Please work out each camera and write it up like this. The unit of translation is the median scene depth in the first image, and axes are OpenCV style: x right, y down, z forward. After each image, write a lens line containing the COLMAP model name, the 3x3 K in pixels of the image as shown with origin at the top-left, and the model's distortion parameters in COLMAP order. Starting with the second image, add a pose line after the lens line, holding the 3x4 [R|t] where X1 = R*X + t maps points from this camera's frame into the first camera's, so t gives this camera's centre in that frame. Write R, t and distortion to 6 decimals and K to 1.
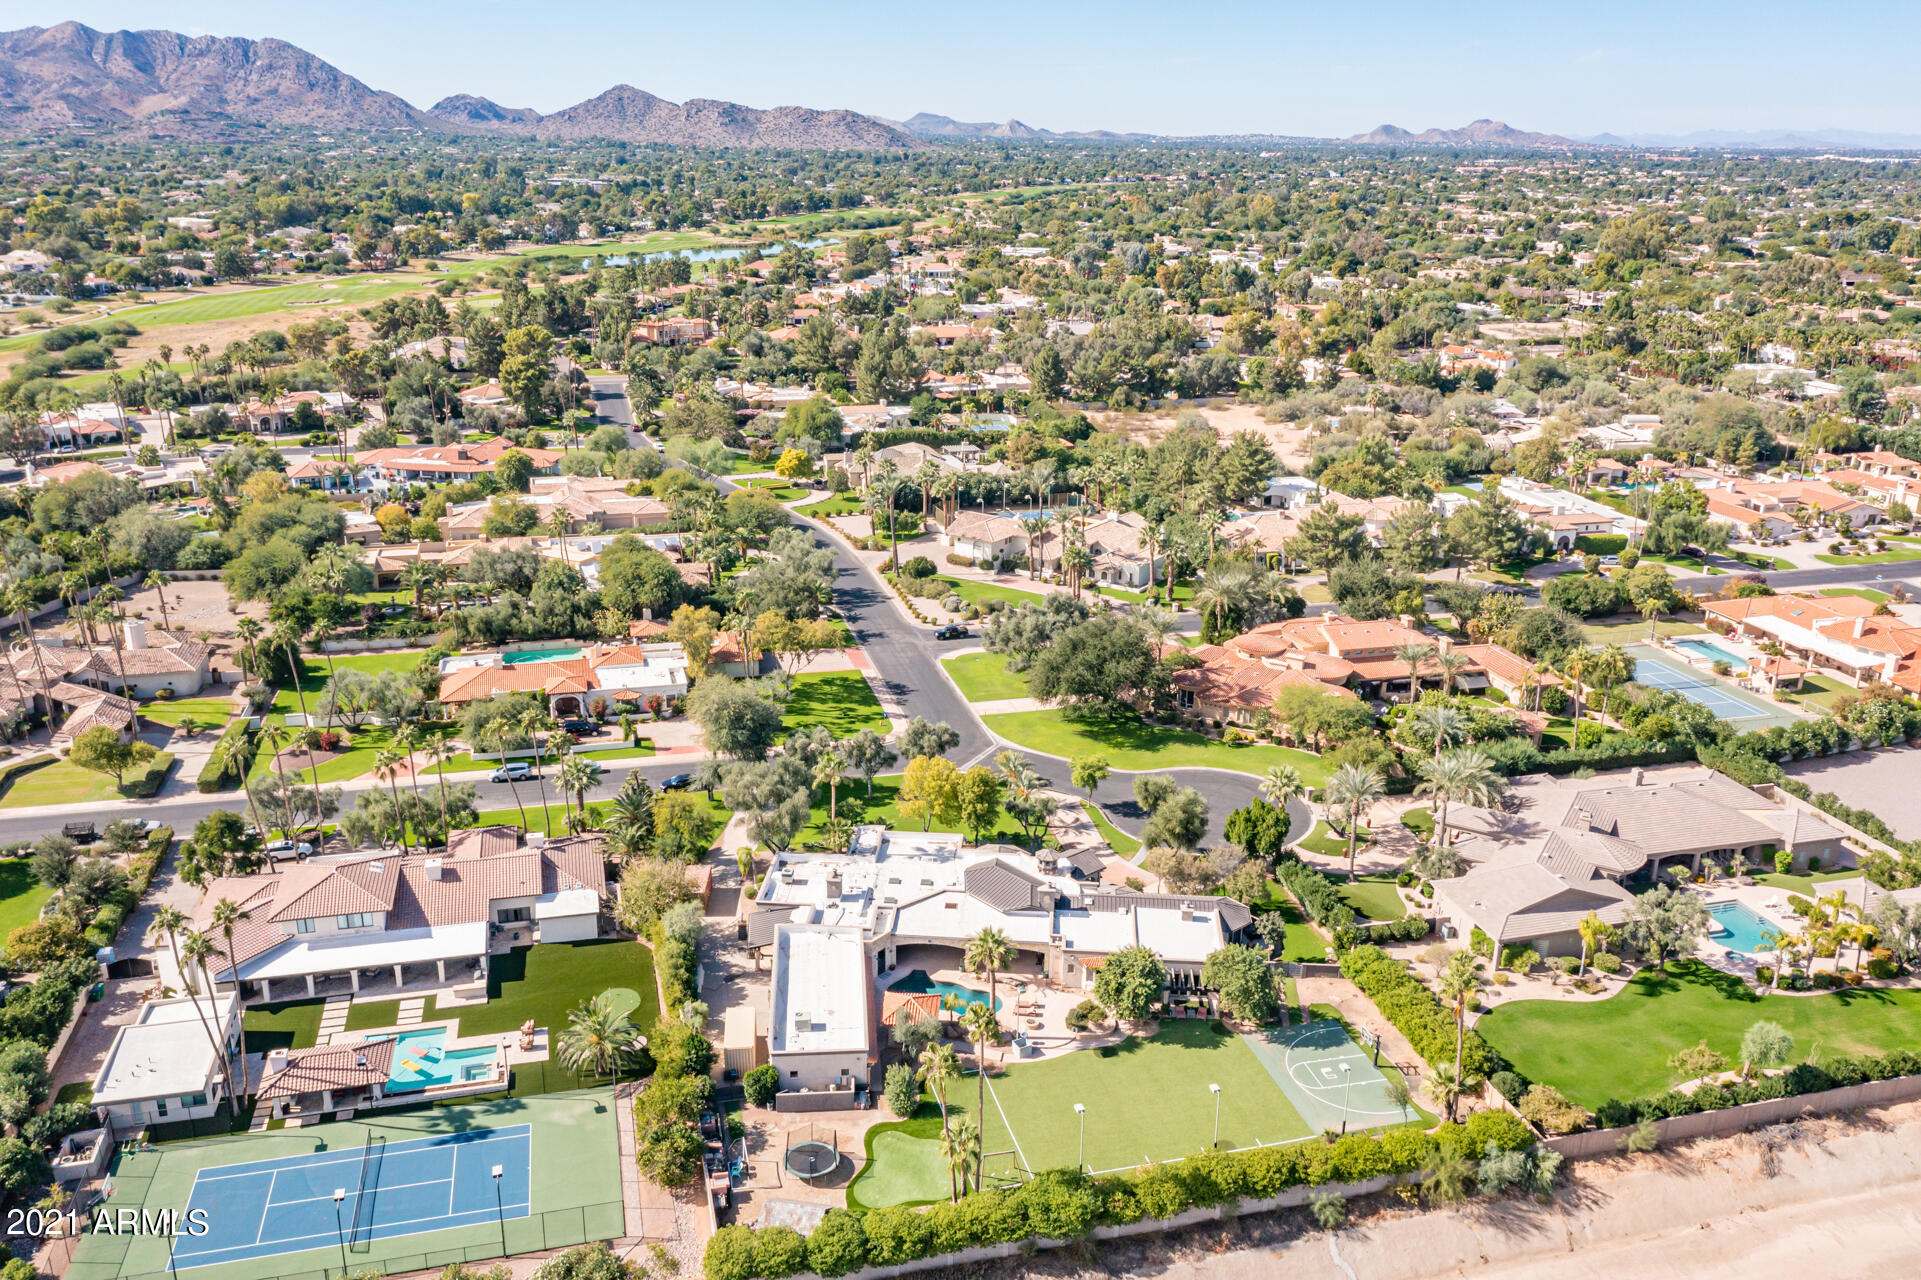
lens RADIAL K [[1530.6, 0, 955.0], [0, 1530.6, 650.1], [0, 0, 1]] dist [-0.010024, 0.007191]
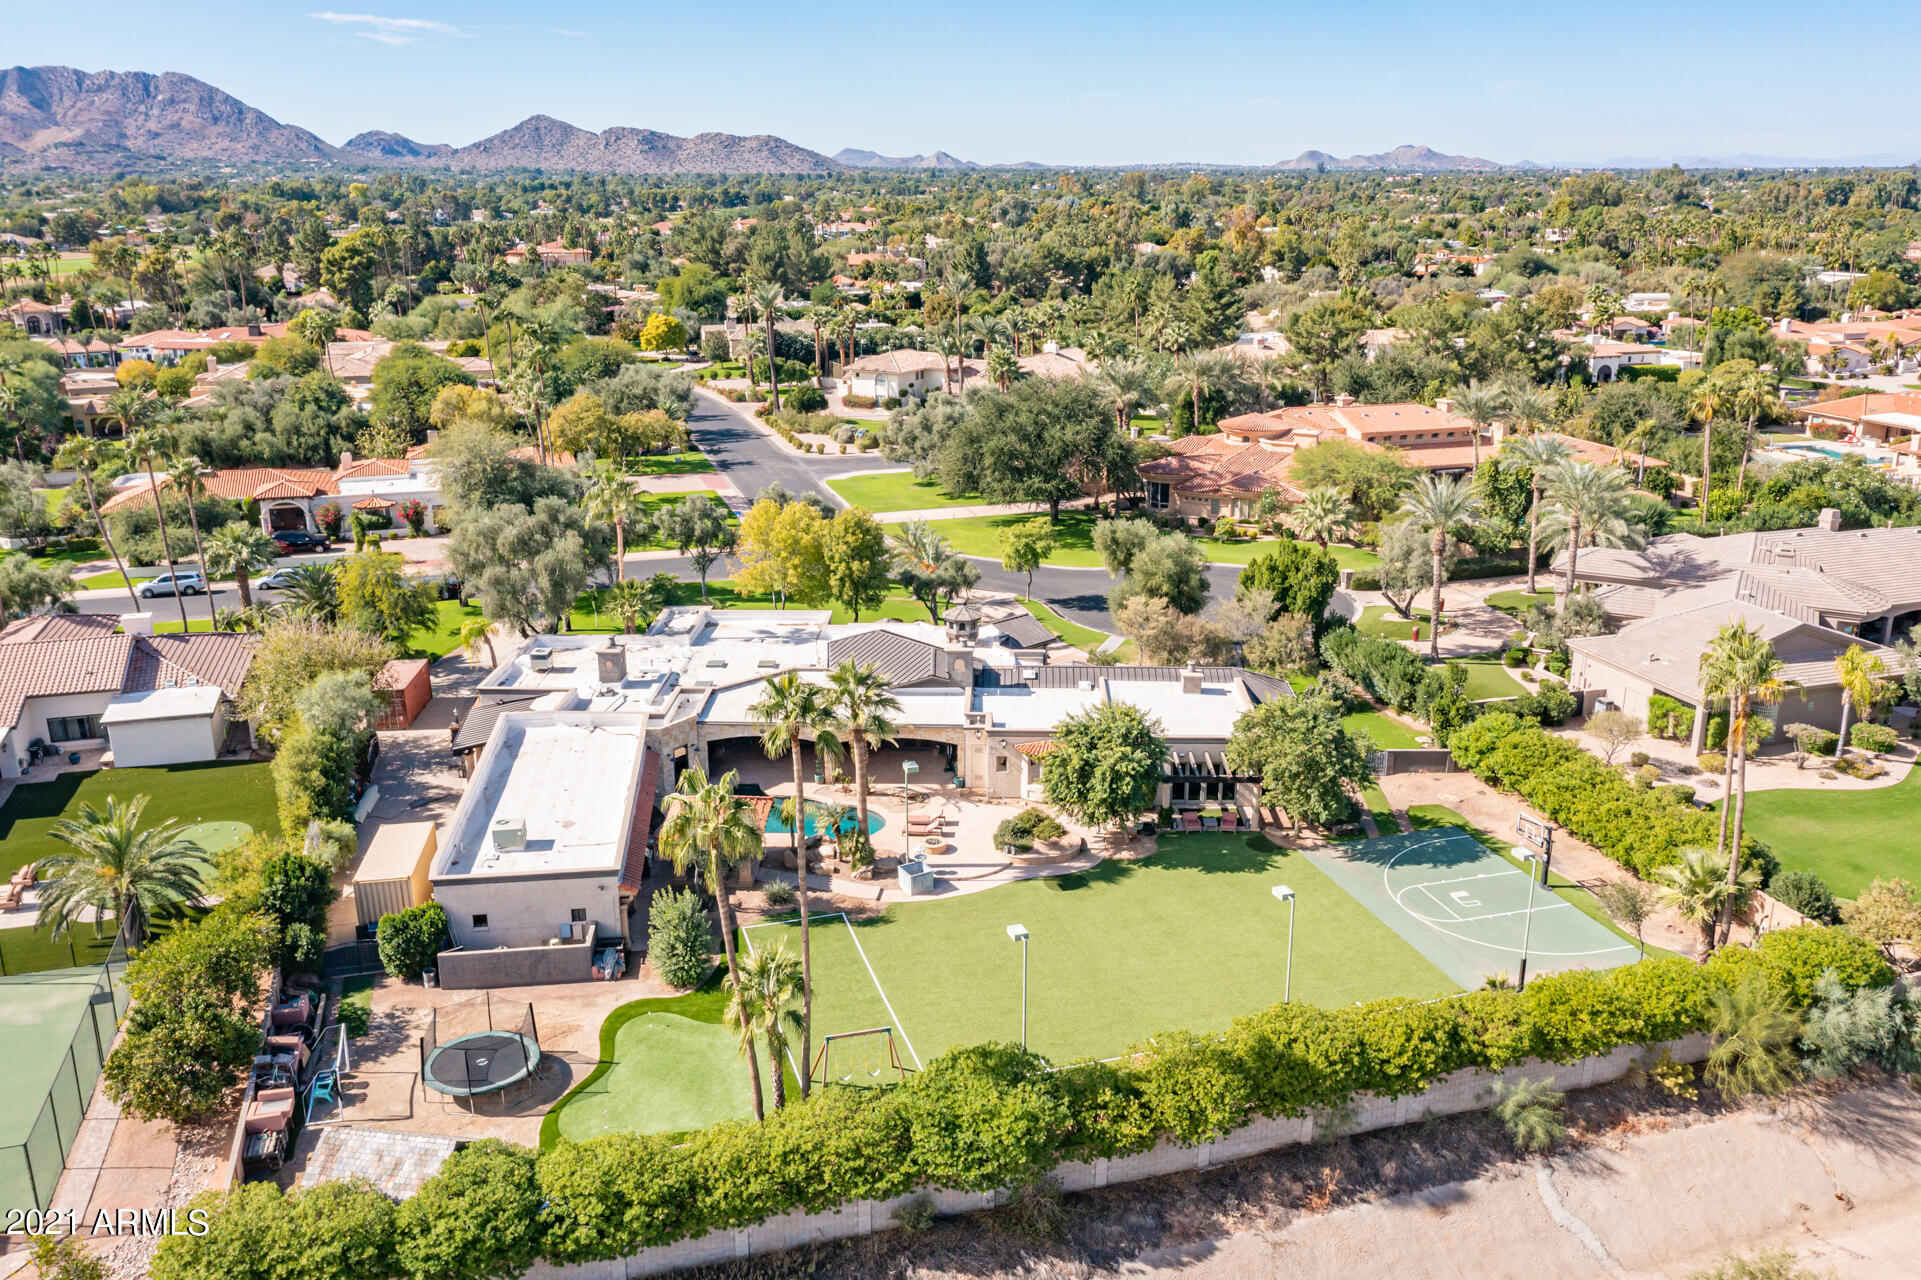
lens RADIAL K [[1549.8, 0, 960.5], [0, 1549.8, 640.0], [0, 0, 1]] dist [-0.015344, 0.007622]
pose [[0.998749, -0.026317, 0.042510, 0.035436], [0.027685, 0.999107, -0.031918, 0.177133], [-0.041632, 0.033055, 0.998586, 0.400169]]
